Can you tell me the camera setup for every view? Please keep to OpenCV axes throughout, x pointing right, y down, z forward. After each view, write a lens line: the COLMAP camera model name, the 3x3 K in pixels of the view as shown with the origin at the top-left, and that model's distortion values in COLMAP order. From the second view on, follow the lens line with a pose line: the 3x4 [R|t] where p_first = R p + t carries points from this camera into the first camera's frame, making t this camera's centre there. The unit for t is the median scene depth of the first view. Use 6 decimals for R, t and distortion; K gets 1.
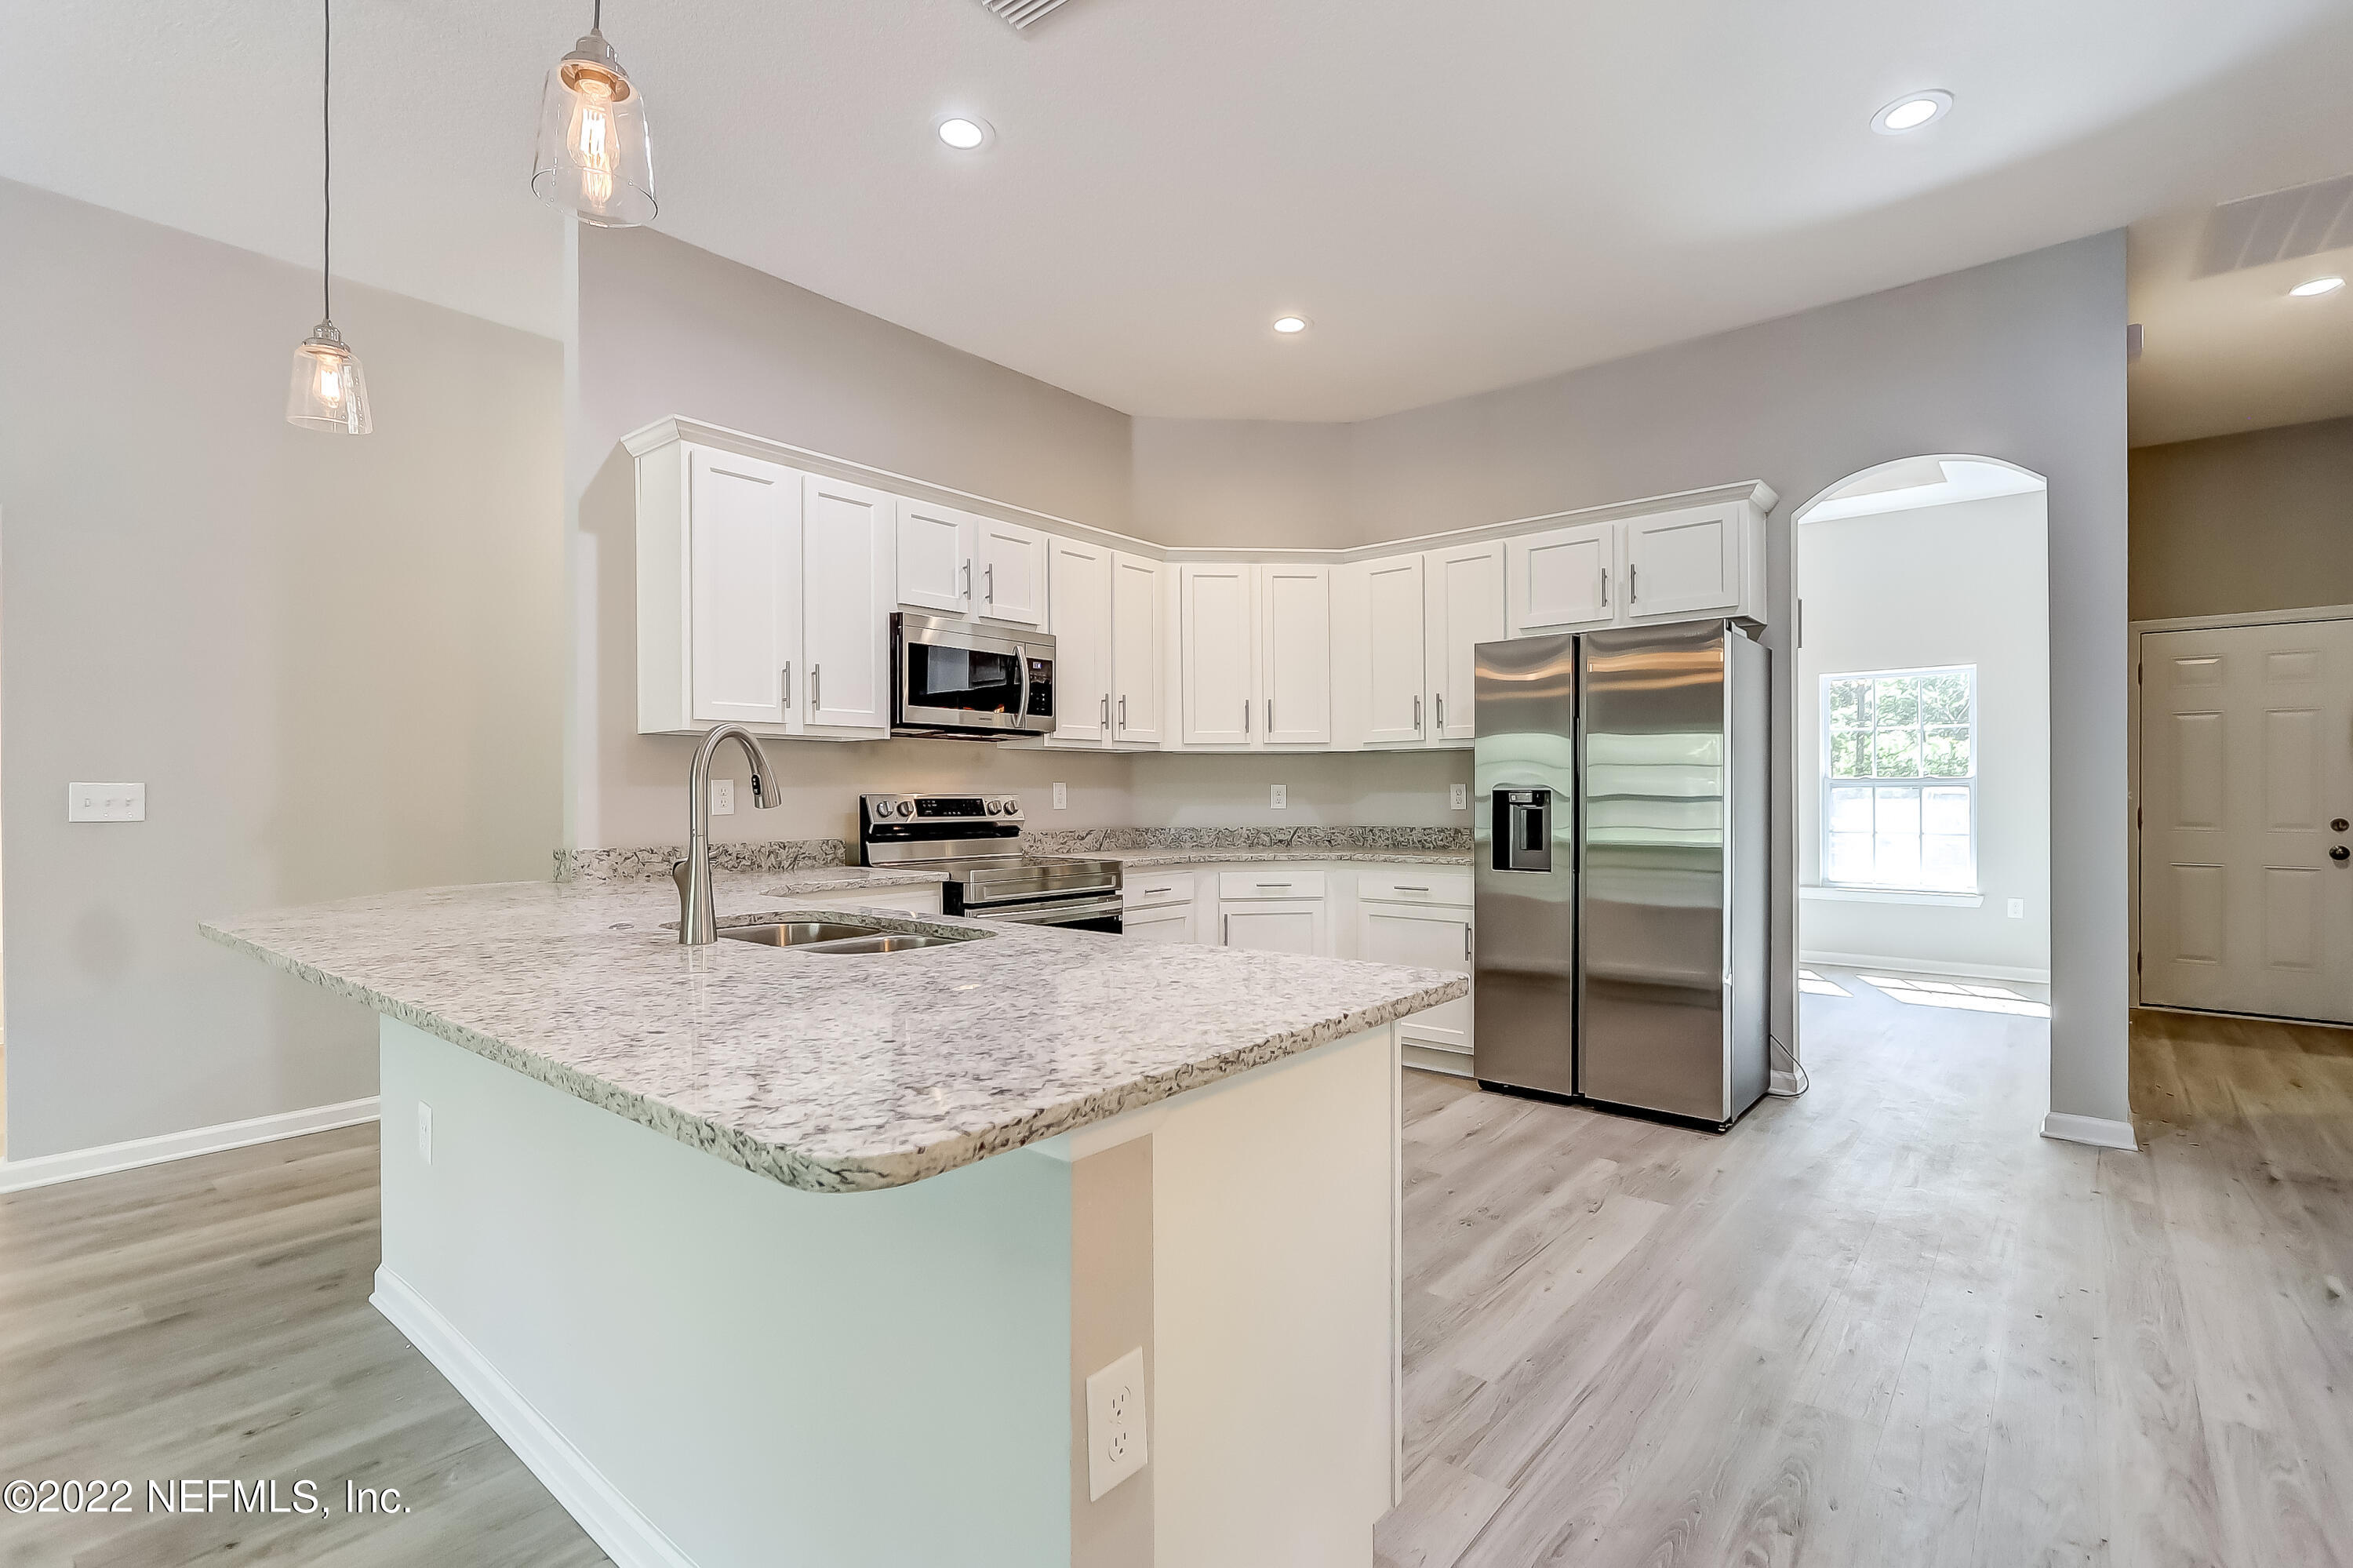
lens RADIAL K [[1081.7, 0, 1169.4], [0, 1081.7, 792.8], [0, 0, 1]] dist [-0.003049, 0.001141]
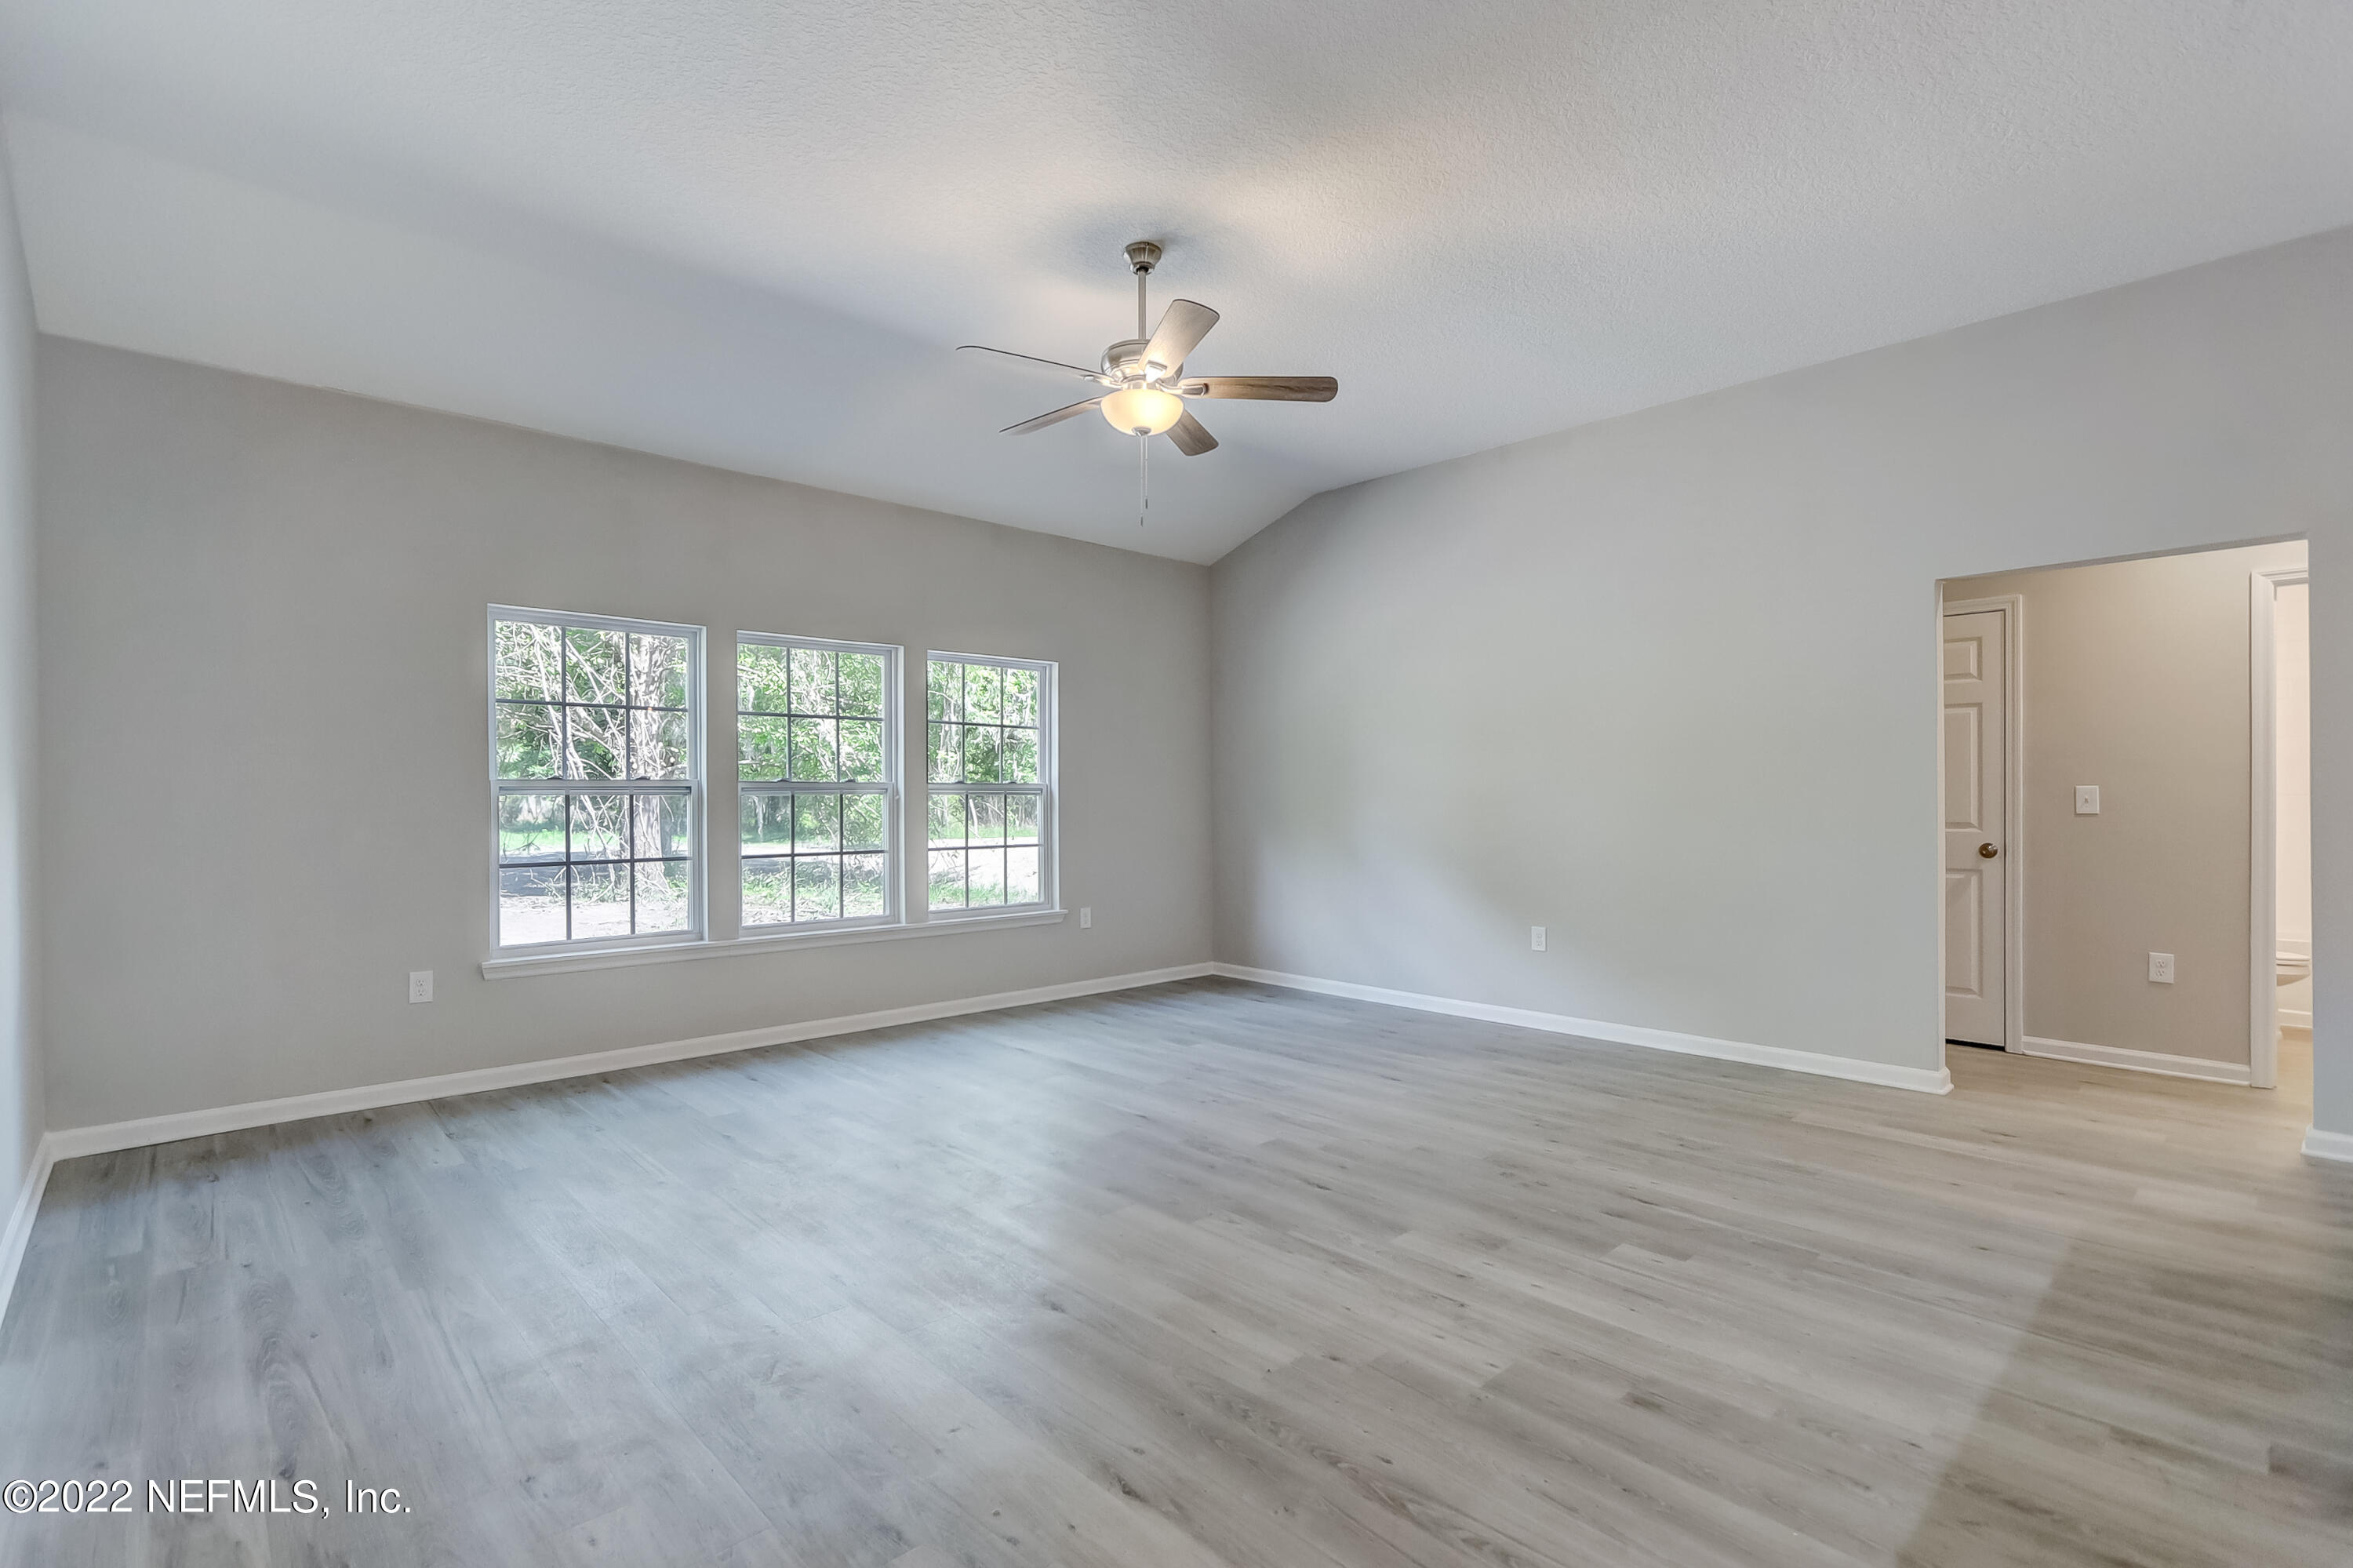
lens RADIAL K [[1081.7, 0, 1169.4], [0, 1081.7, 792.8], [0, 0, 1]] dist [-0.003049, 0.001141]
pose [[-0.121904, -0.002358, -0.992539, 0.119928], [0.003159, 0.999991, -0.002764, -0.001269], [0.992537, -0.003472, -0.121895, -0.019356]]
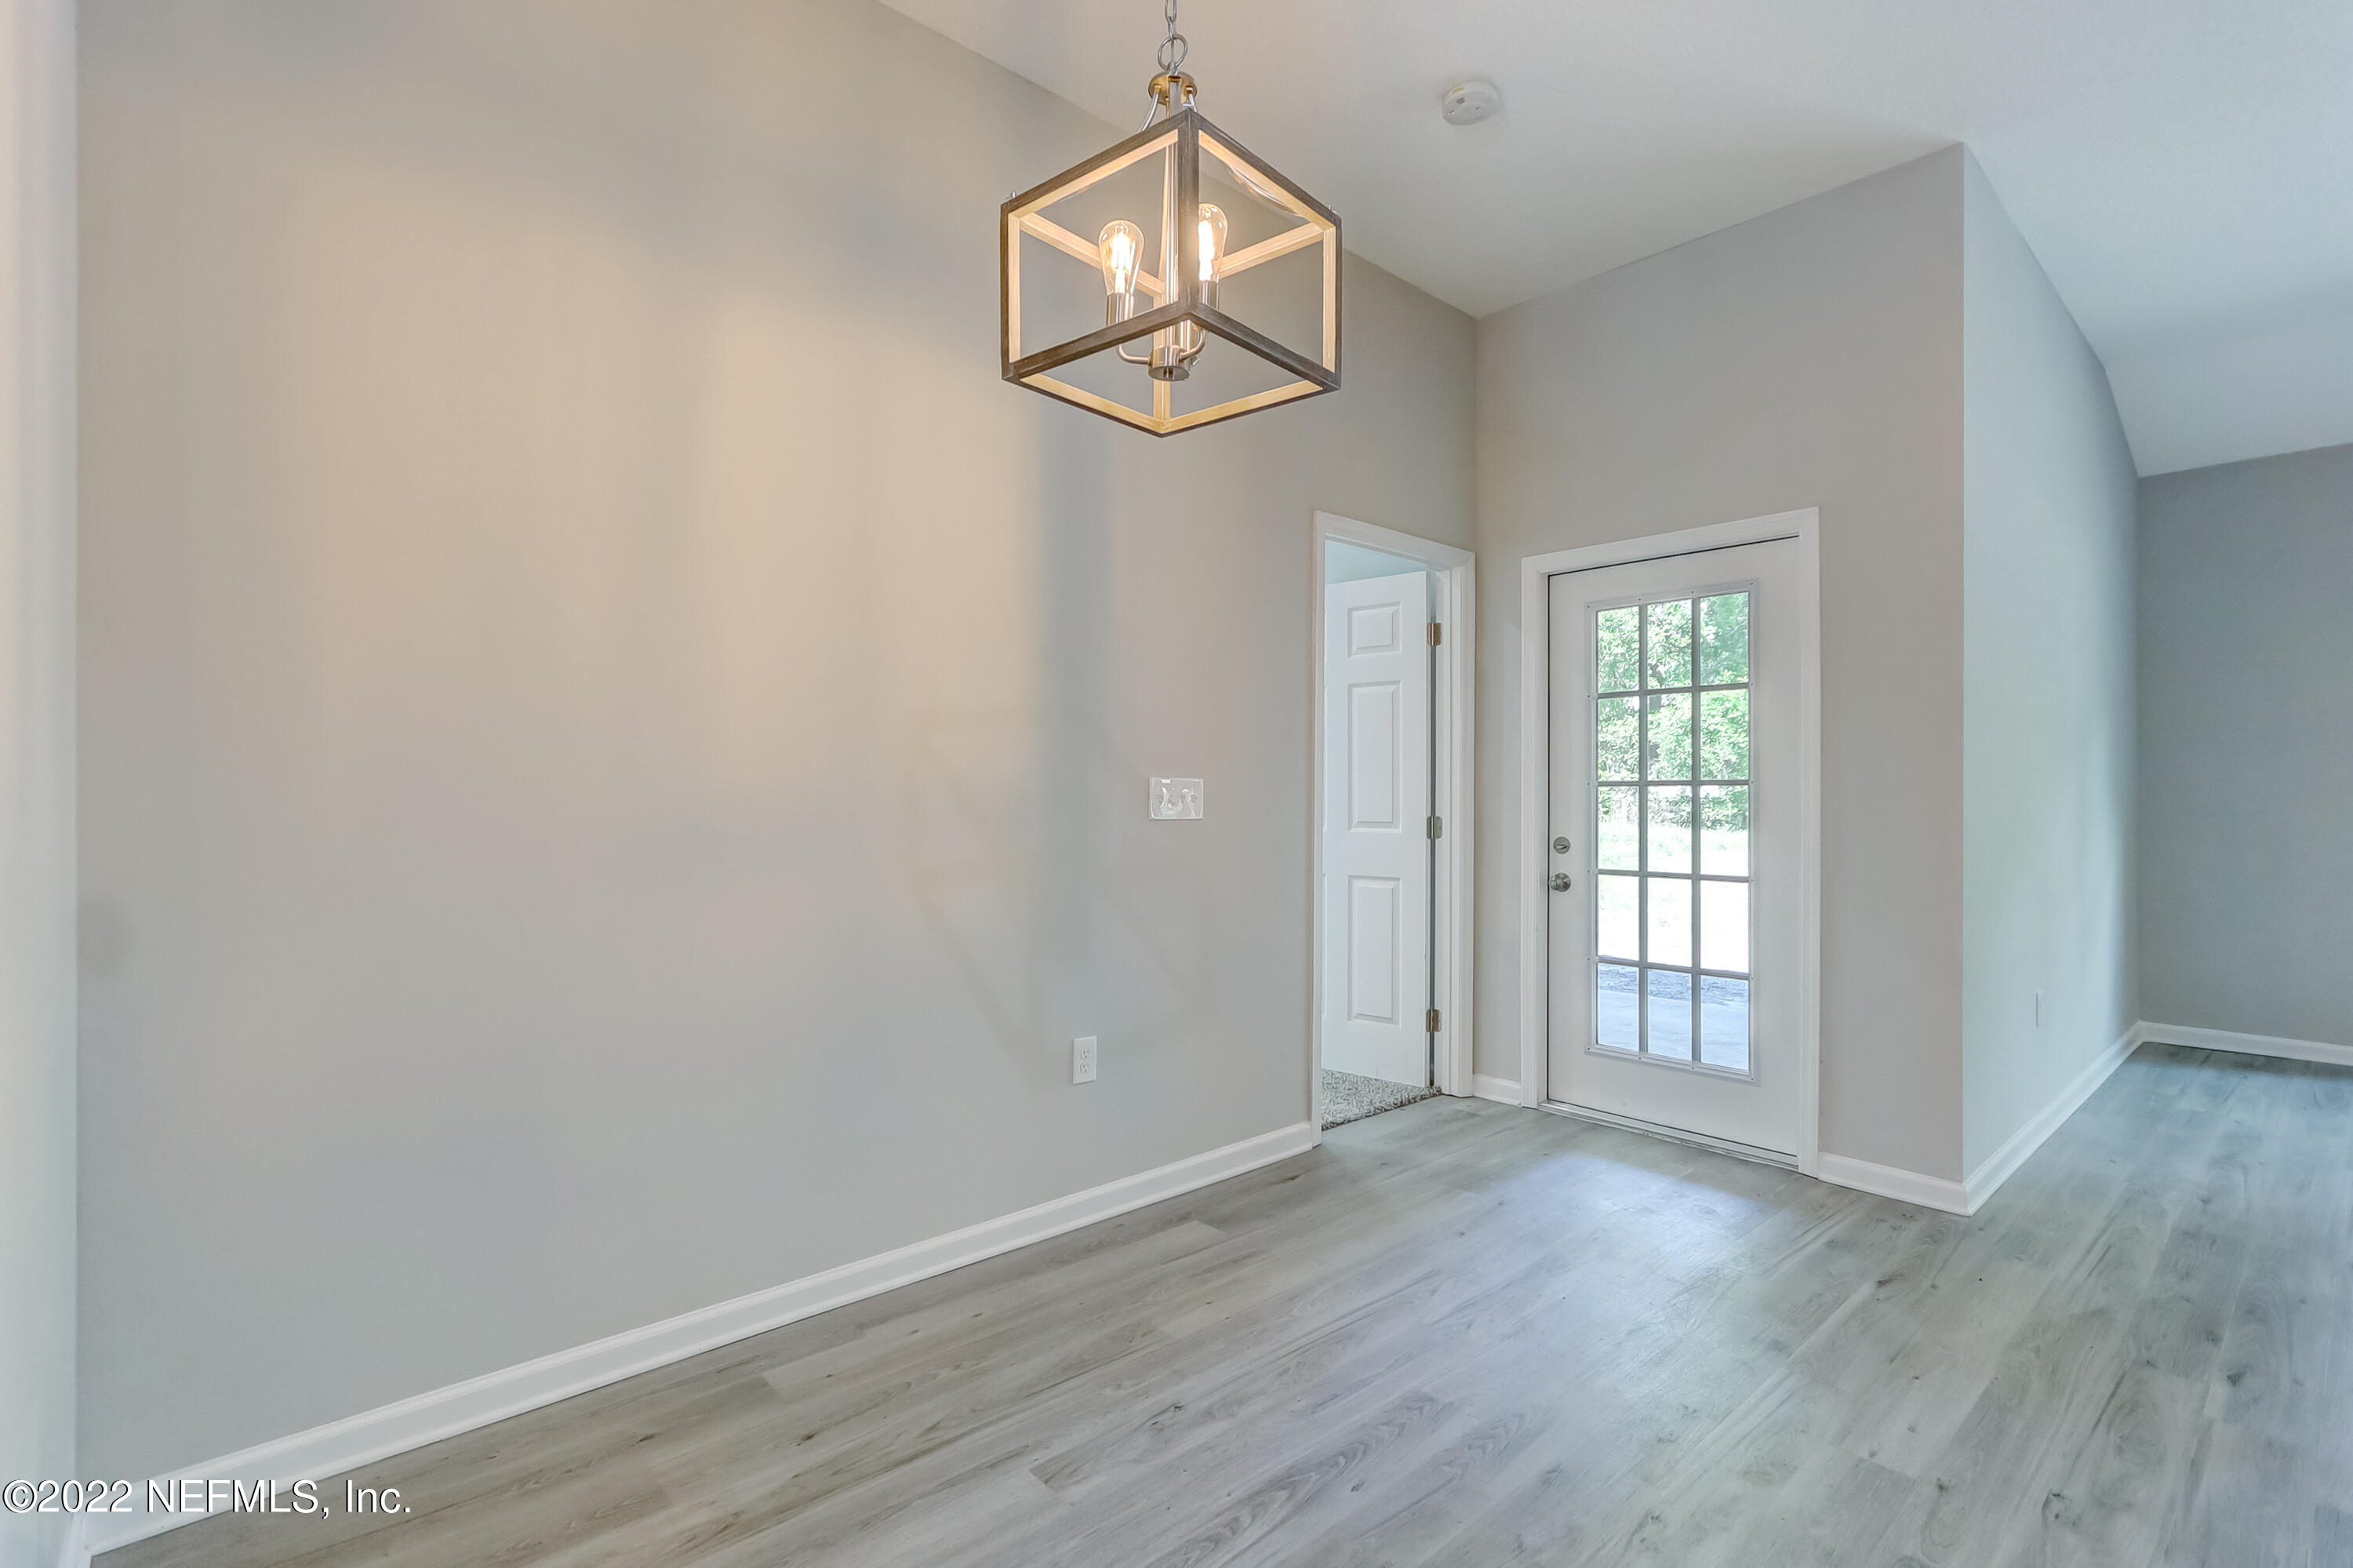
lens RADIAL K [[1095.4, 0, 1182.1], [0, 1095.4, 789.4], [0, 0, 1]] dist [-0.001386, 0.000113]
pose [[-0.991517, -0.000034, 0.129977, 0.314360], [-0.000587, 0.999991, -0.004219, -0.000888], [-0.129976, -0.004259, -0.991508, 0.390178]]
